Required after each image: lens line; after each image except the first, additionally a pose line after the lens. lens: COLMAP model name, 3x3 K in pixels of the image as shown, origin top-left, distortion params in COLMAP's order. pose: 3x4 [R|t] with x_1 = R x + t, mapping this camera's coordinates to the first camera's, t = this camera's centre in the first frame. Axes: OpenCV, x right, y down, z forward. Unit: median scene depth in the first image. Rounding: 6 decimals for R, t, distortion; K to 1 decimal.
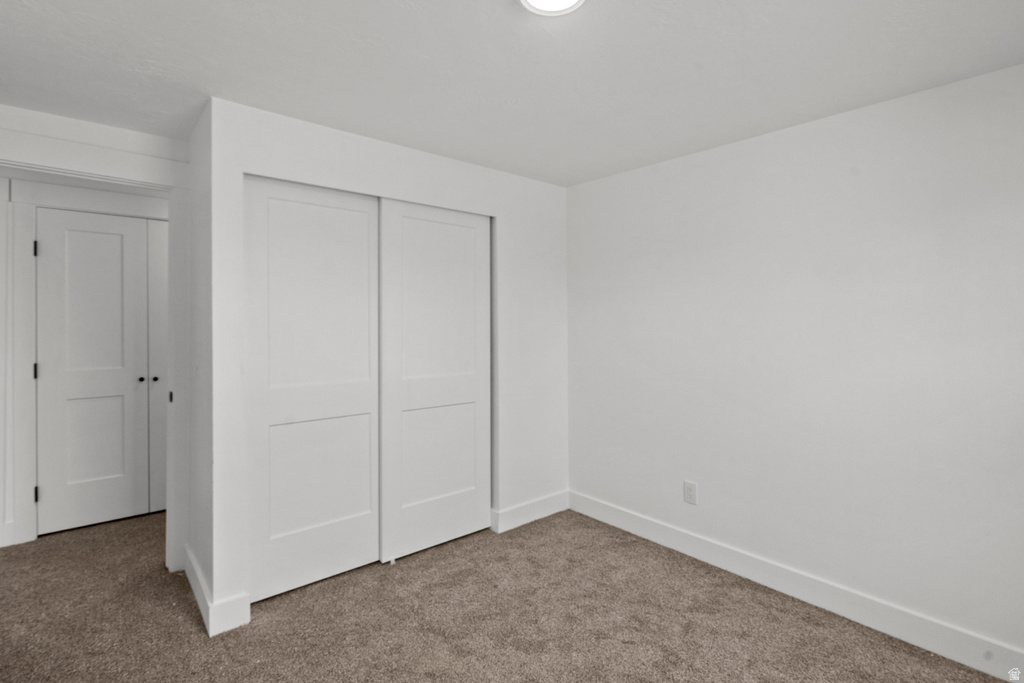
lens RADIAL K [[472.5, 0, 512.2], [0, 472.5, 335.2], [0, 0, 1]] dist [-0.008204, 0.004694]
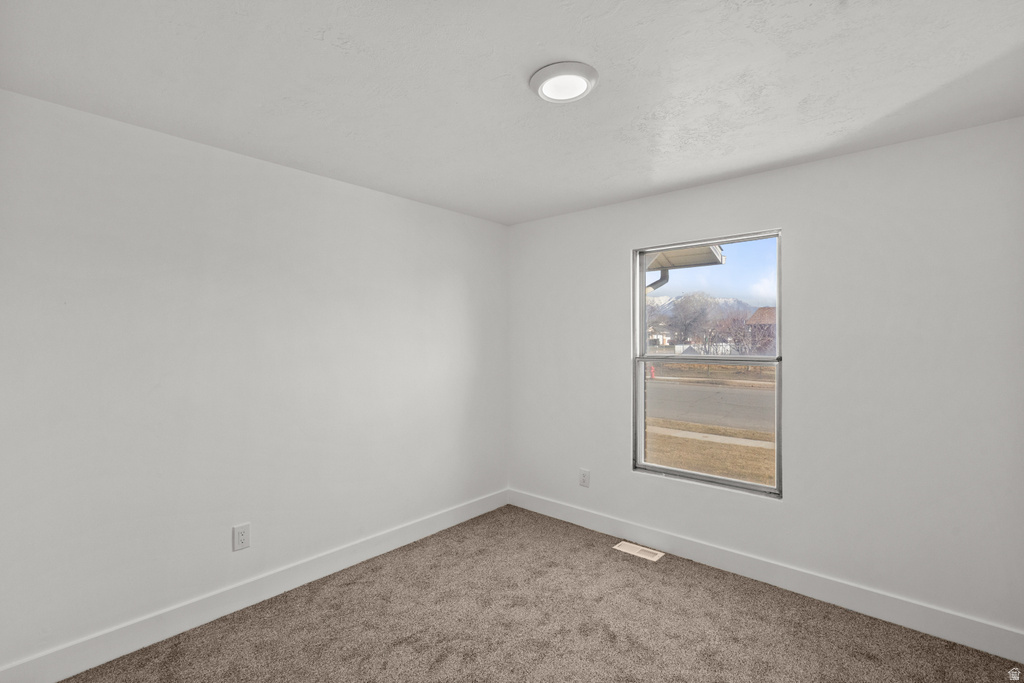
lens RADIAL K [[472.5, 0, 512.0], [0, 472.5, 342.1], [0, 0, 1]] dist [-0.008204, 0.004694]
pose [[-0.159278, 0.000473, 0.987234, -0.682388], [0.014775, 0.999889, 0.001905, -0.020738], [-0.987123, 0.014889, -0.159267, 0.783277]]
